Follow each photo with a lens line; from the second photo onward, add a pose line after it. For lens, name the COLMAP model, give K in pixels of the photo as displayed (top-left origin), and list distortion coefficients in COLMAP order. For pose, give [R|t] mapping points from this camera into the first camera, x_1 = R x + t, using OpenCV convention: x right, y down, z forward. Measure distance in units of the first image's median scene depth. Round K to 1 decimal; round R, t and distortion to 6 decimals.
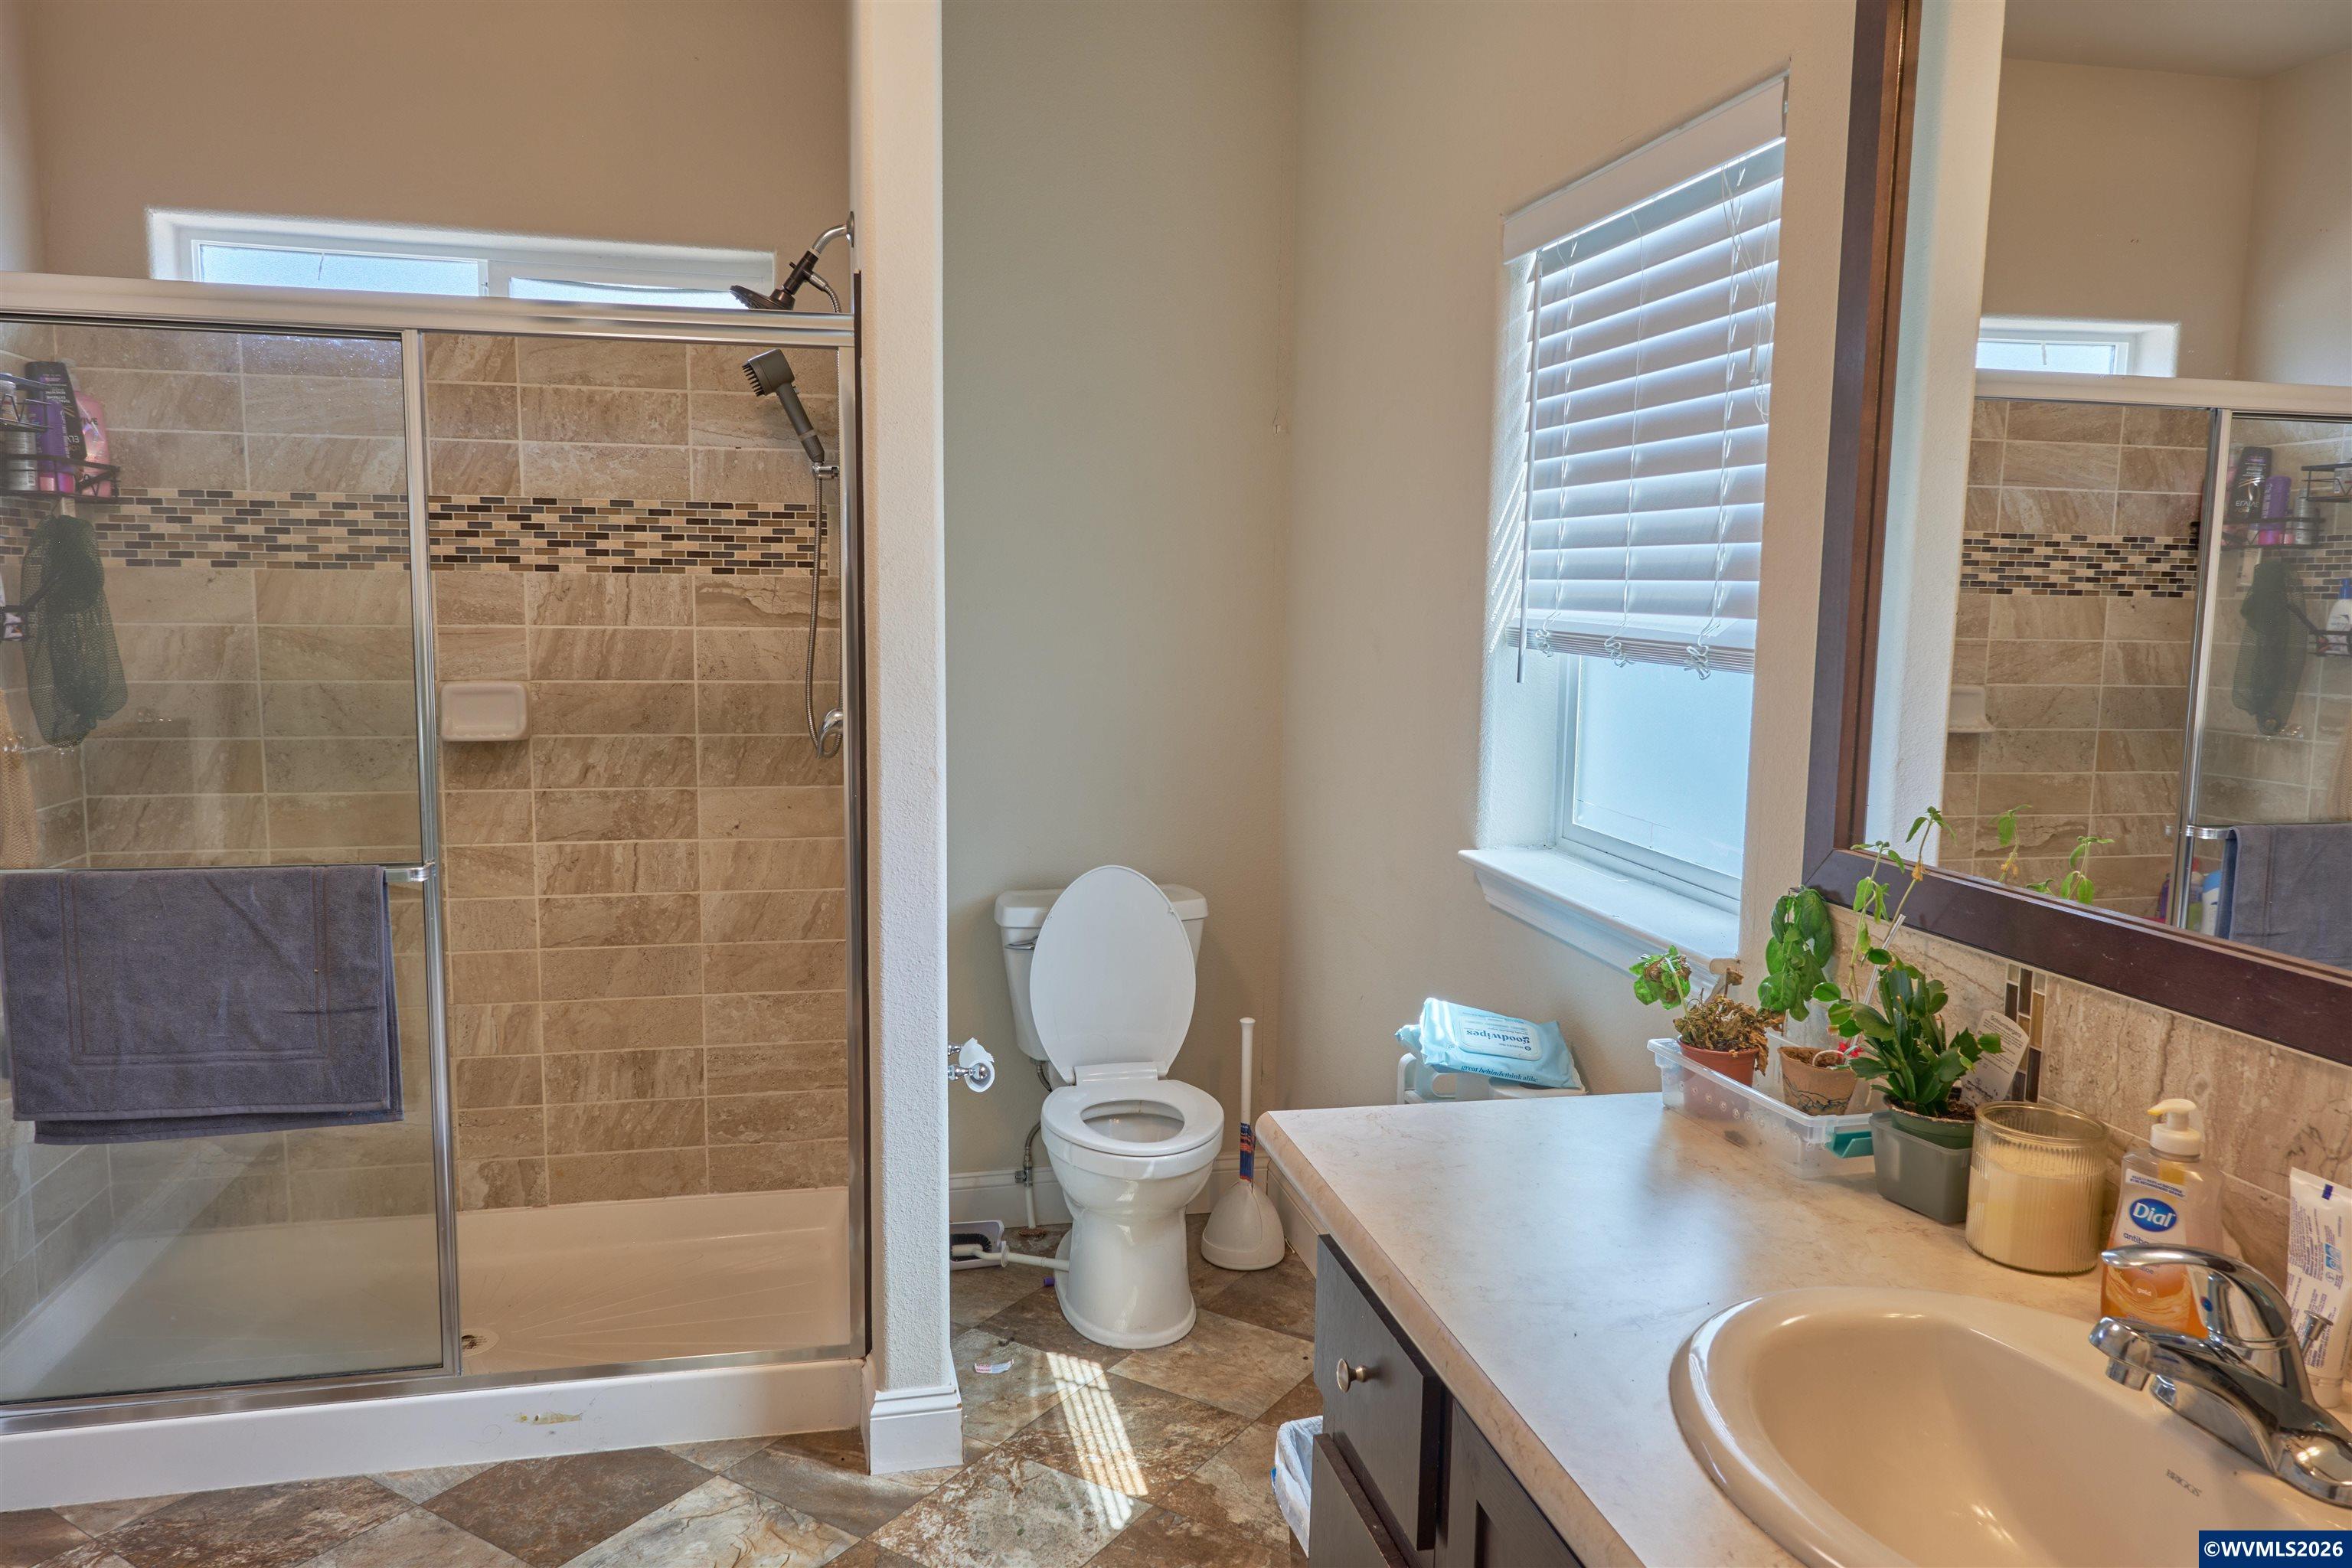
lens RADIAL K [[1629.0, 0, 1176.0], [0, 1629.0, 784.0], [0, 0, 1]] dist [0.006552, -0.005310]
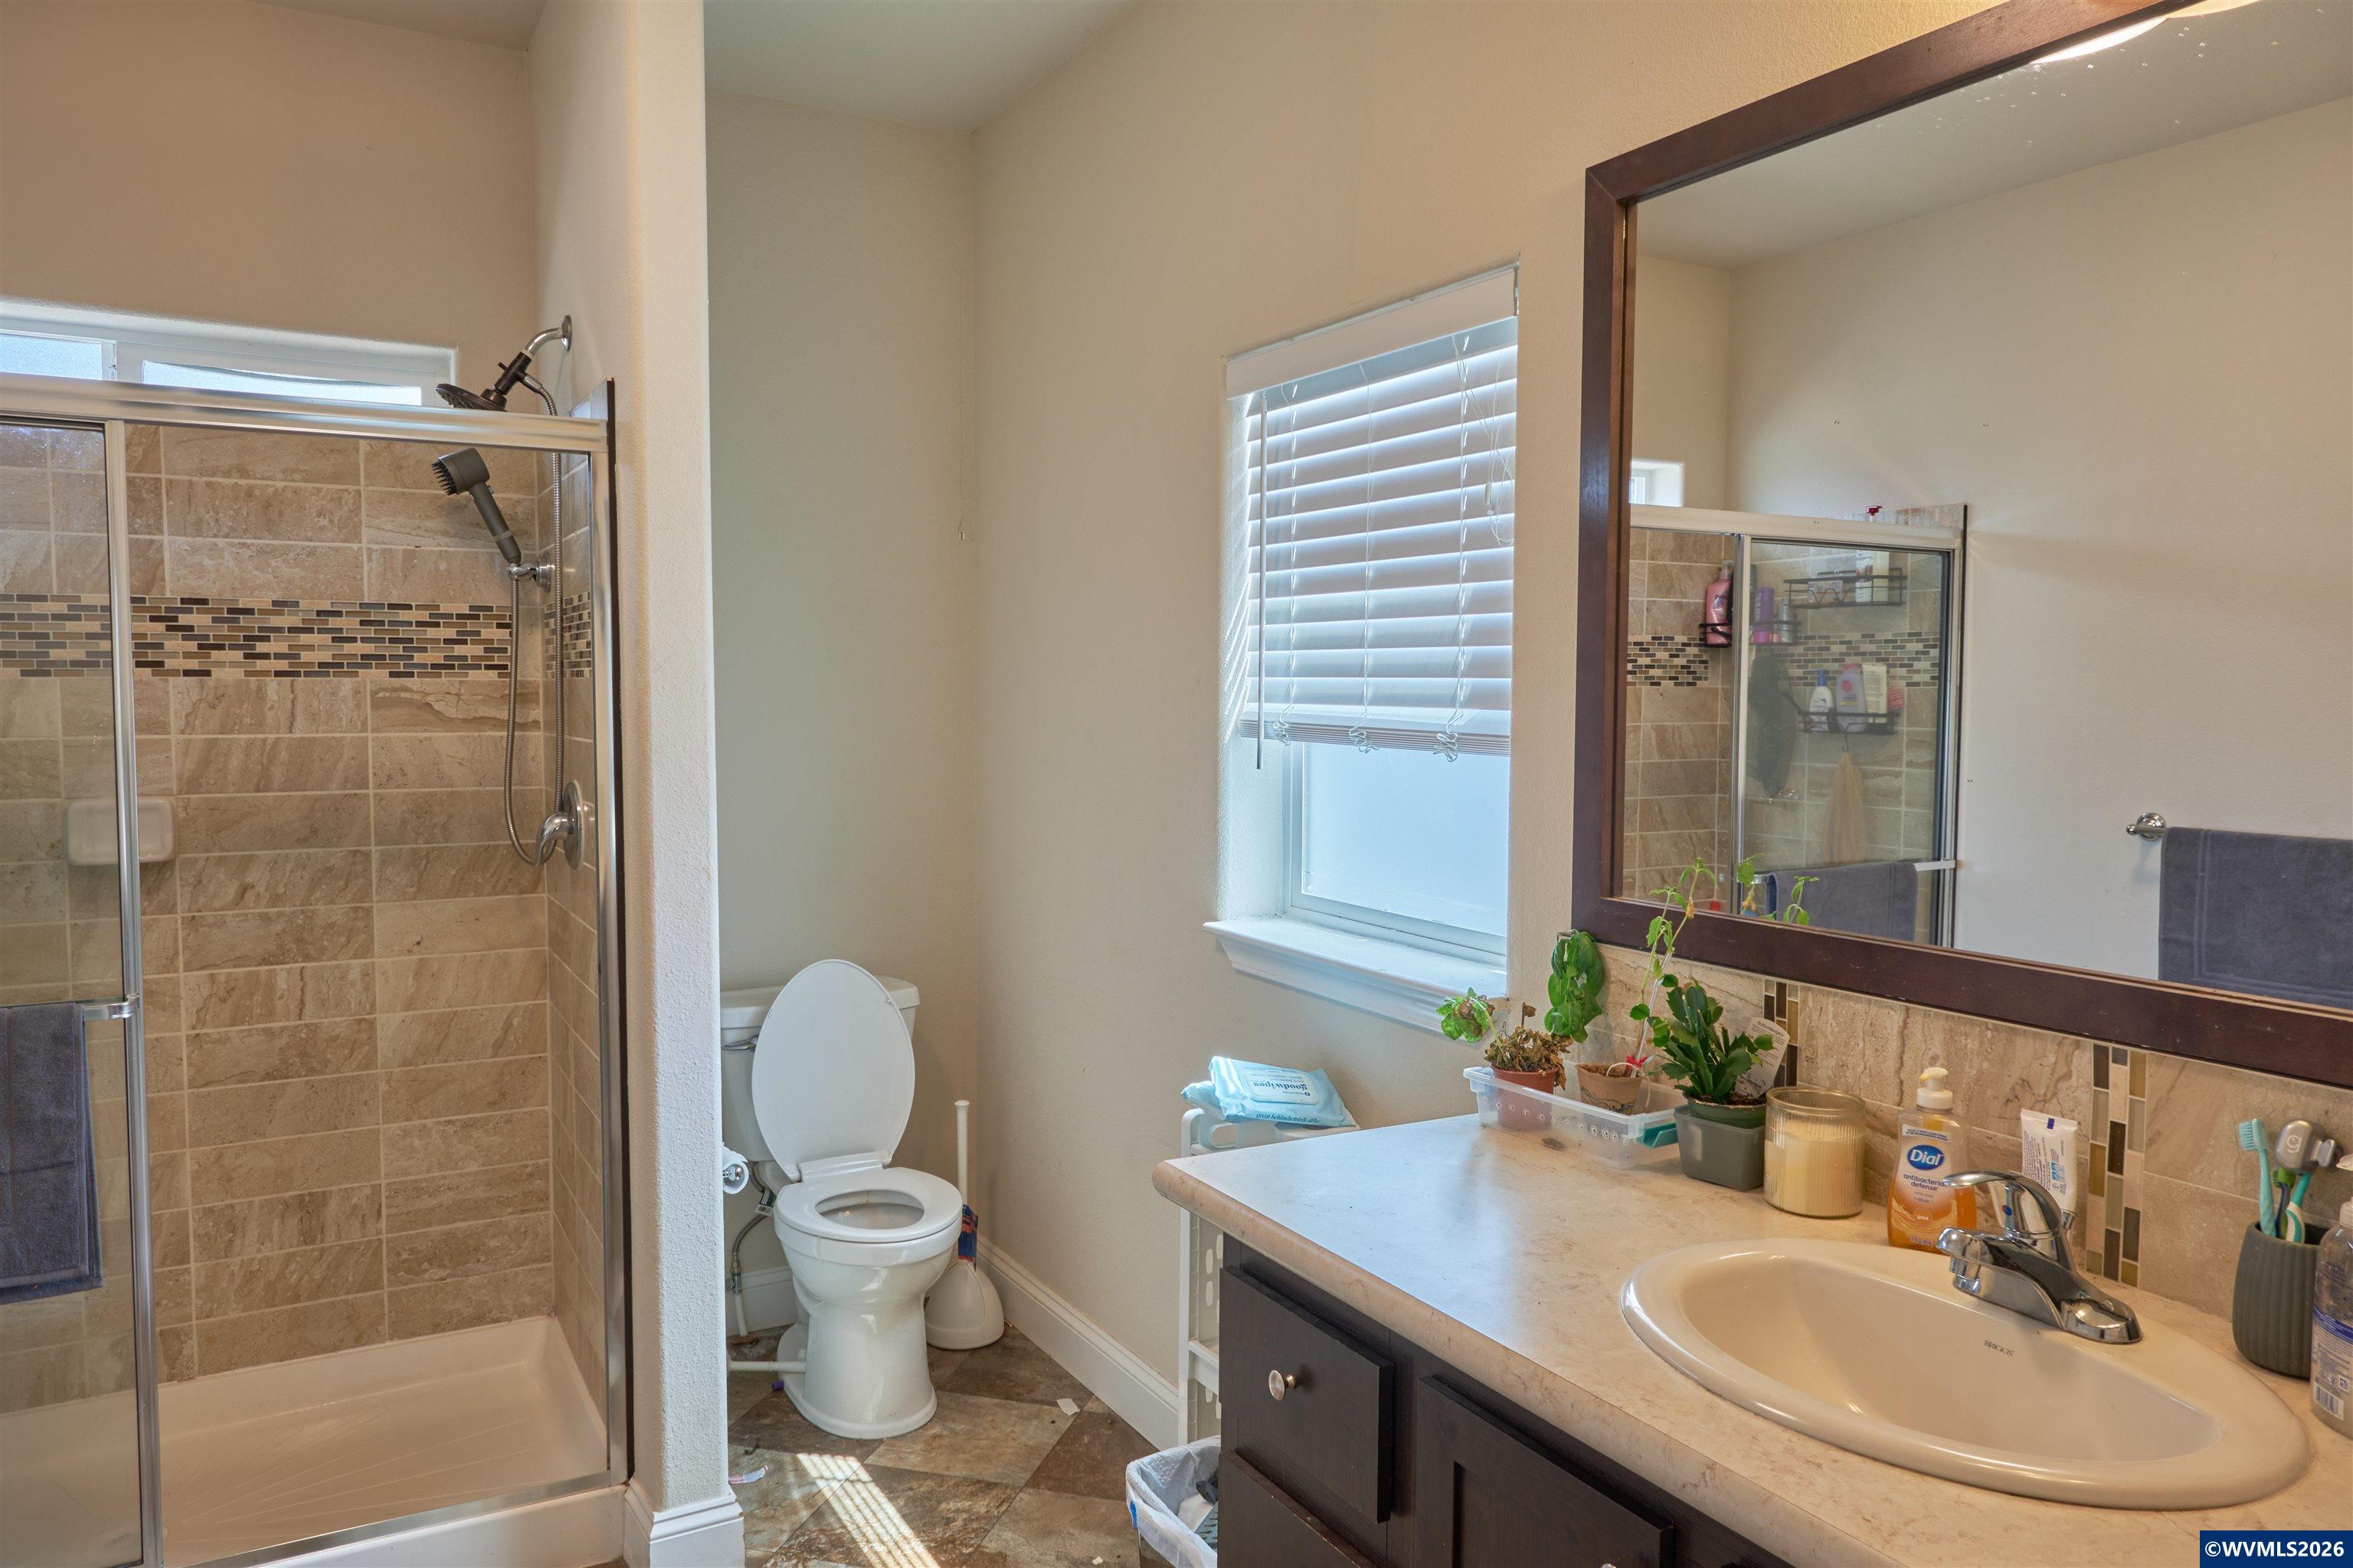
lens RADIAL K [[1601.5, 0, 1199.0], [0, 1601.5, 781.7], [0, 0, 1]] dist [0.006139, 0.000226]
pose [[0.956168, -0.027692, 0.291505, -0.112708], [0.044529, 0.997691, -0.051283, 0.000750], [-0.289411, 0.062015, 0.955194, -0.028689]]
